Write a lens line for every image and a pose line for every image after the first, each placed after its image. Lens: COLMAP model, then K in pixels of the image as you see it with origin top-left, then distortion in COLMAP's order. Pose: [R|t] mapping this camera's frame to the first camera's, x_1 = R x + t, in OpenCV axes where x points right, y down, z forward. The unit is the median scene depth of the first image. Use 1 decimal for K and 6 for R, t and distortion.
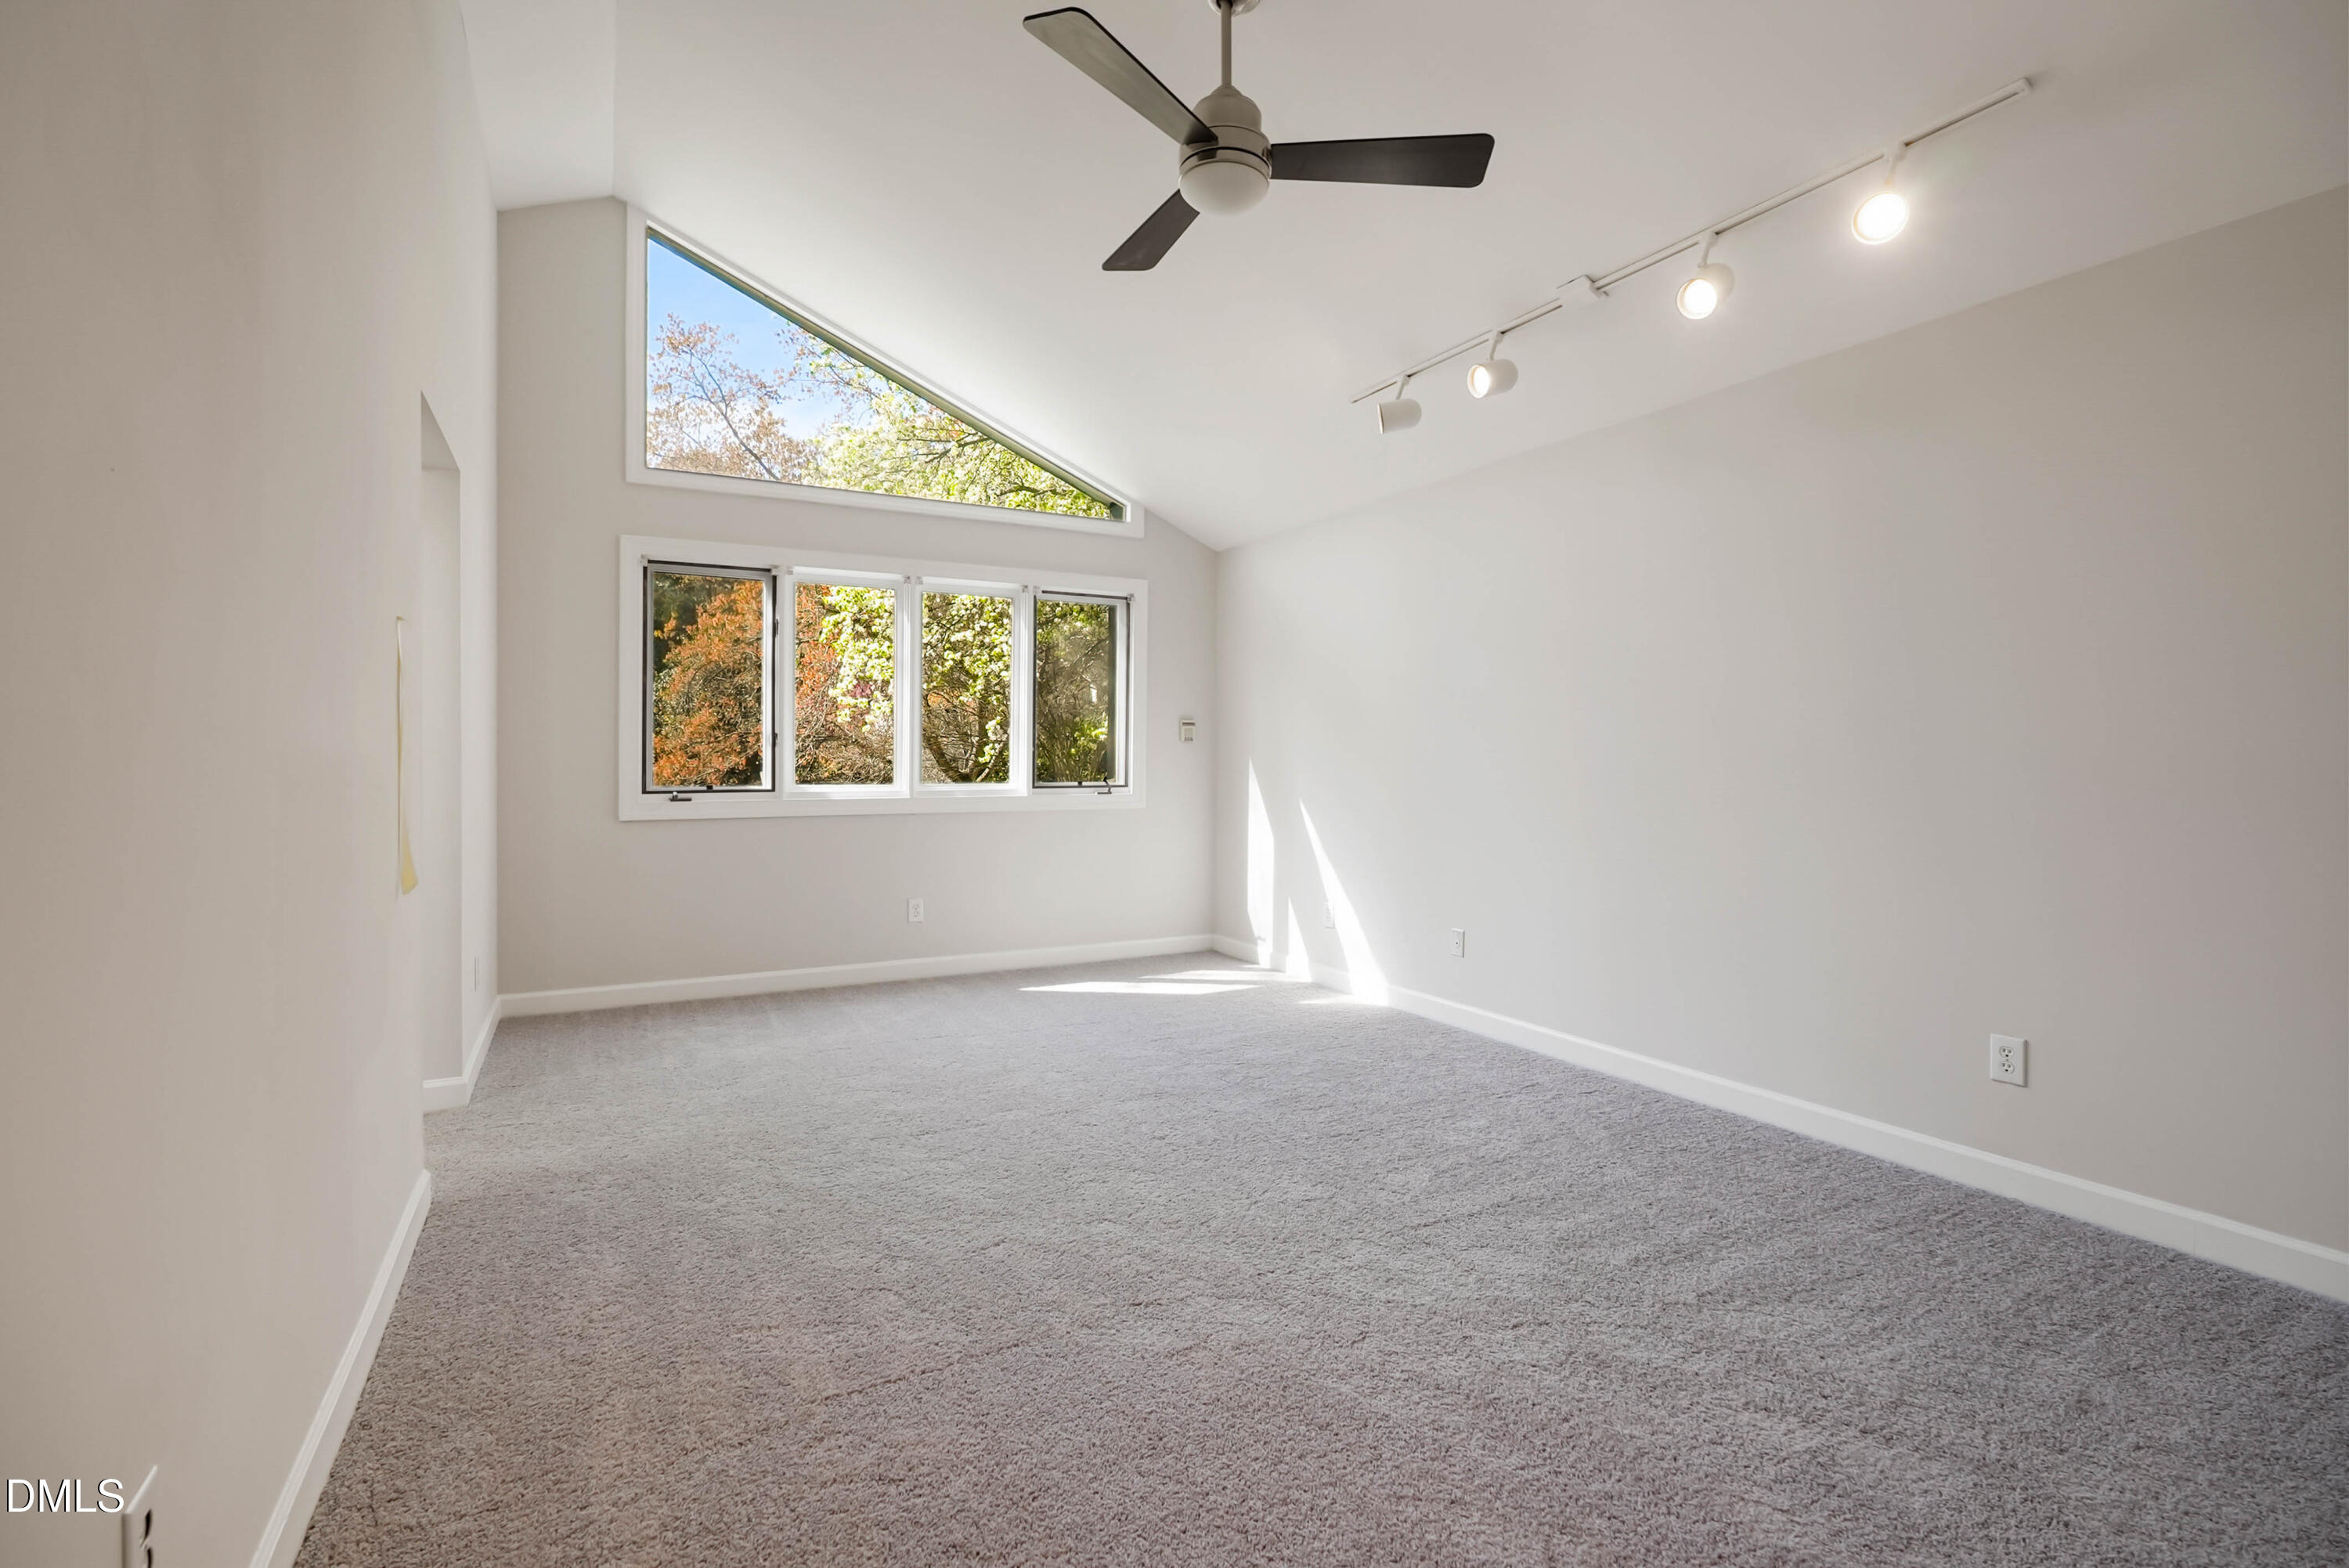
lens RADIAL K [[1075.3, 0, 1164.8], [0, 1075.3, 784.4], [0, 0, 1]] dist [-0.010737, 0.001866]
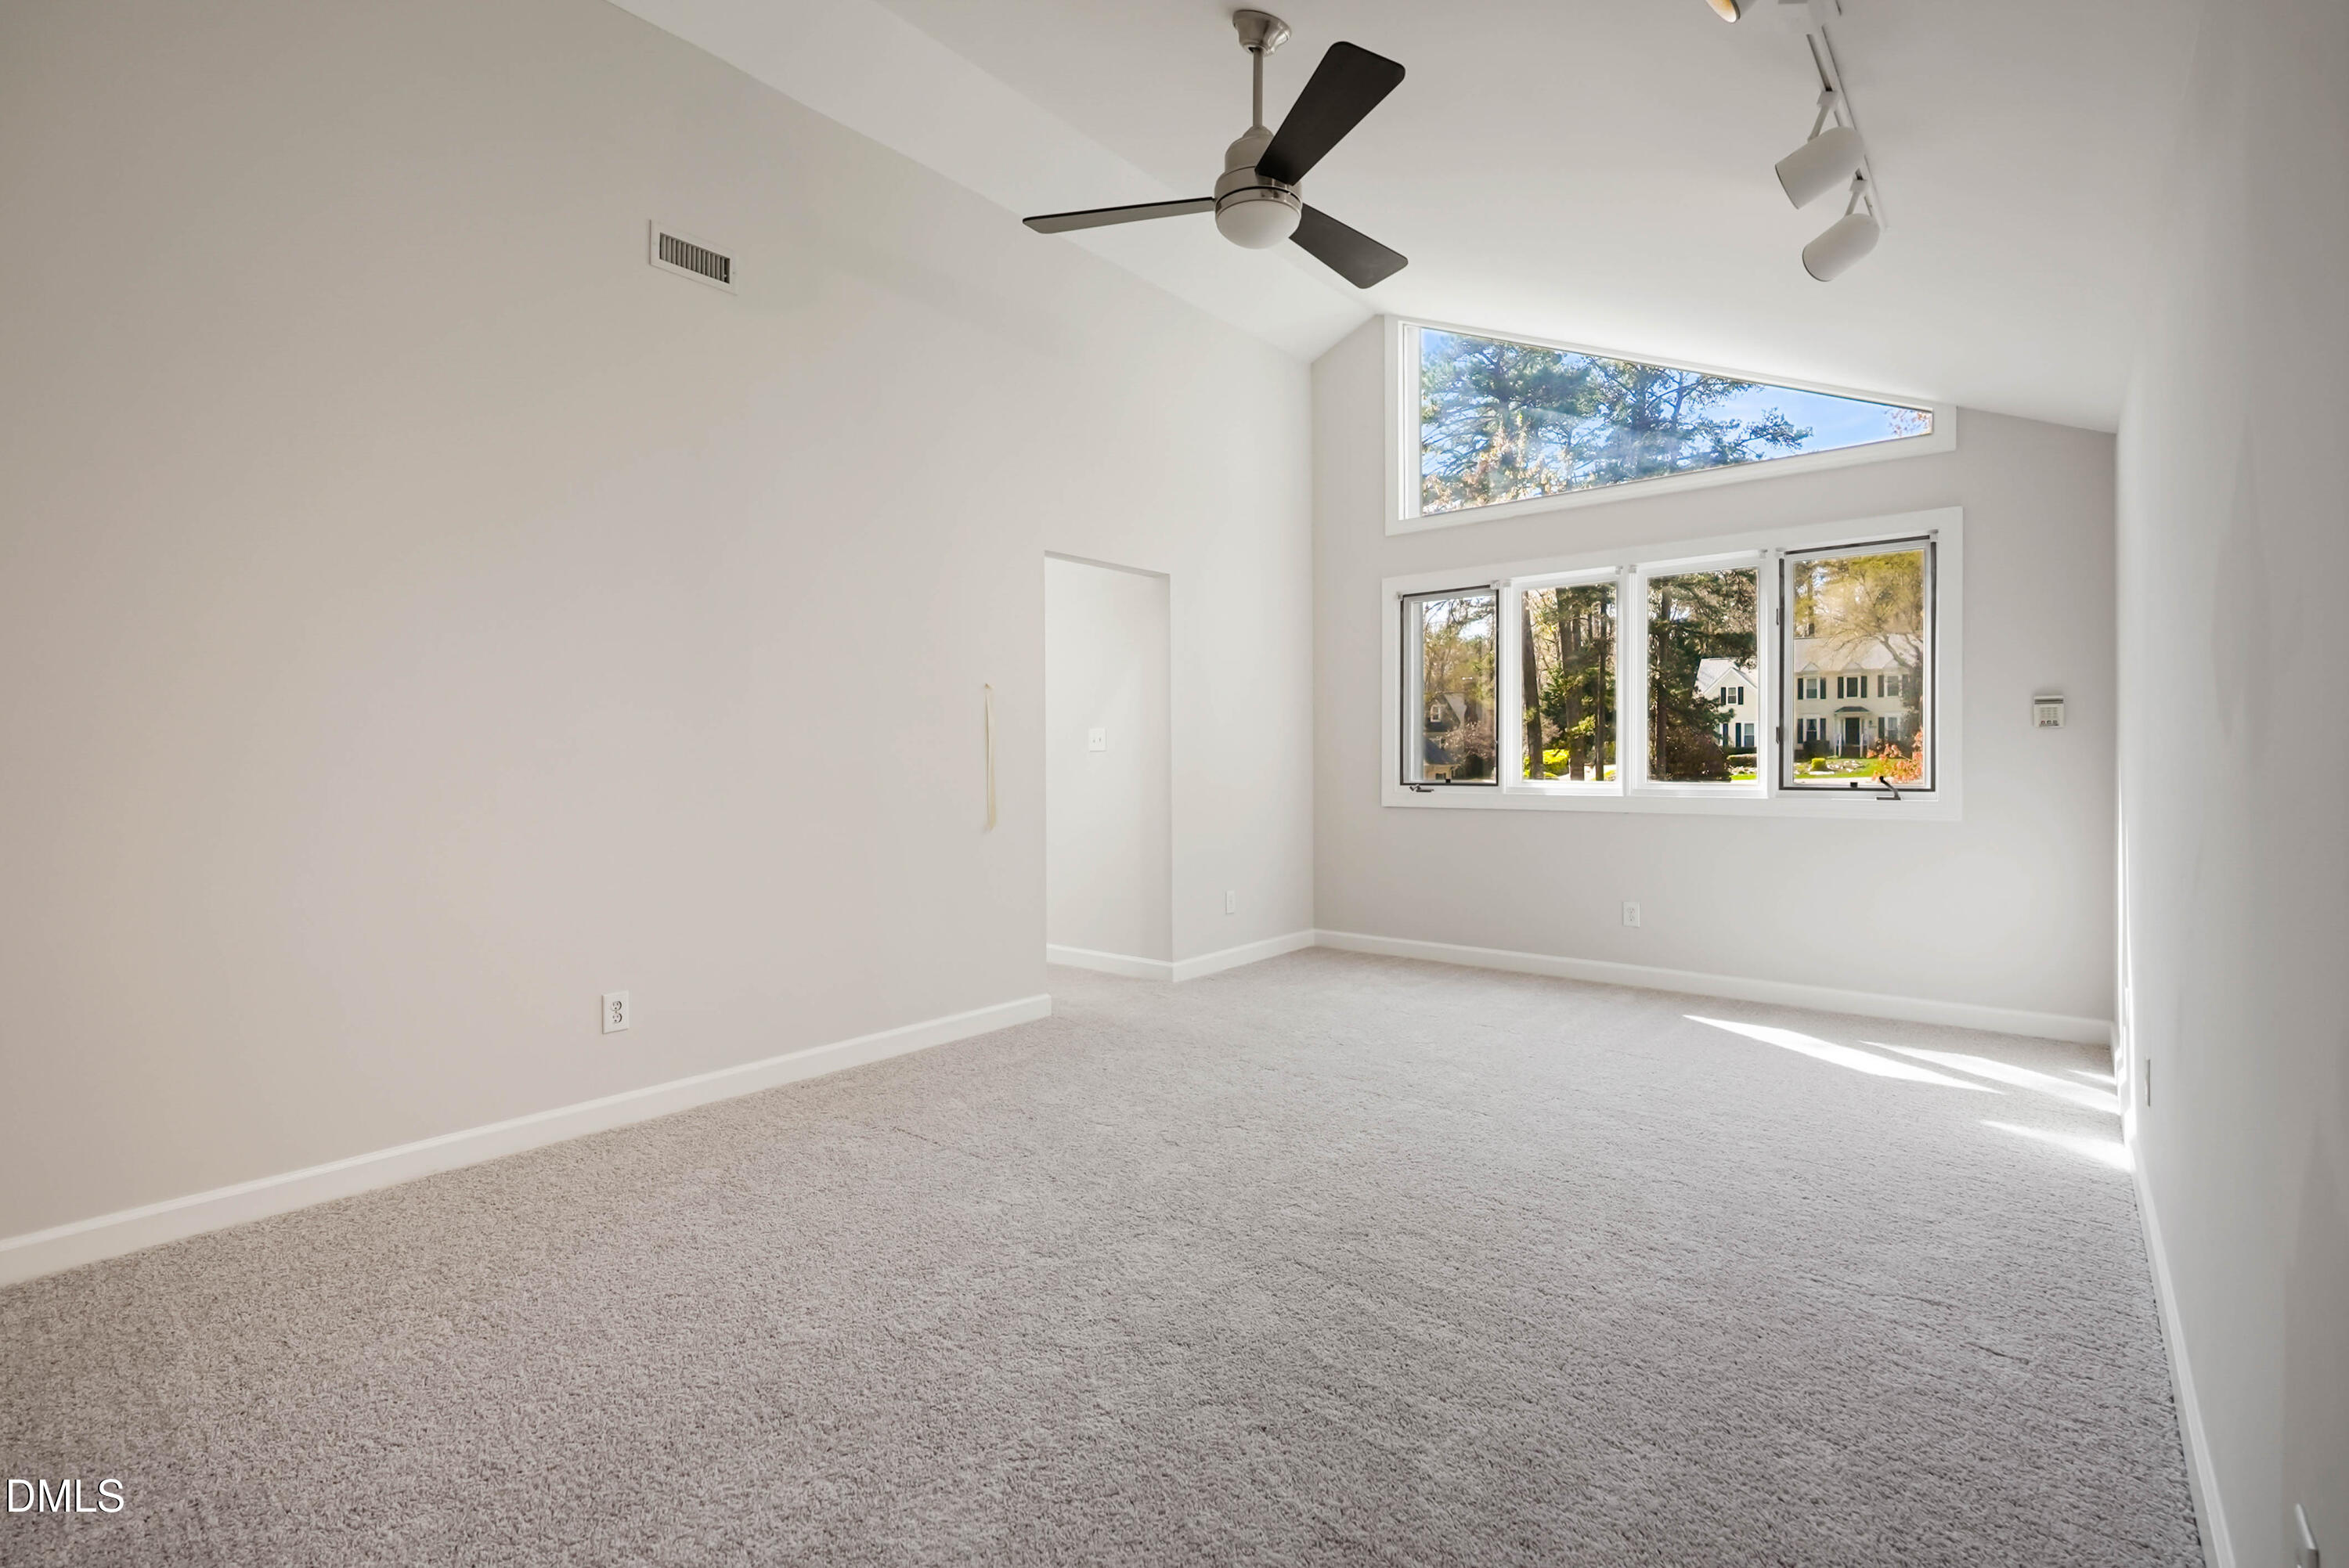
lens RADIAL K [[1075.3, 0, 1164.9], [0, 1075.3, 772.3], [0, 0, 1]] dist [-0.010737, 0.001866]
pose [[0.363535, 0.009646, -0.931530, 0.504924], [-0.015903, 0.999865, 0.004148, -0.005899], [0.931445, 0.013306, 0.363640, 0.266156]]
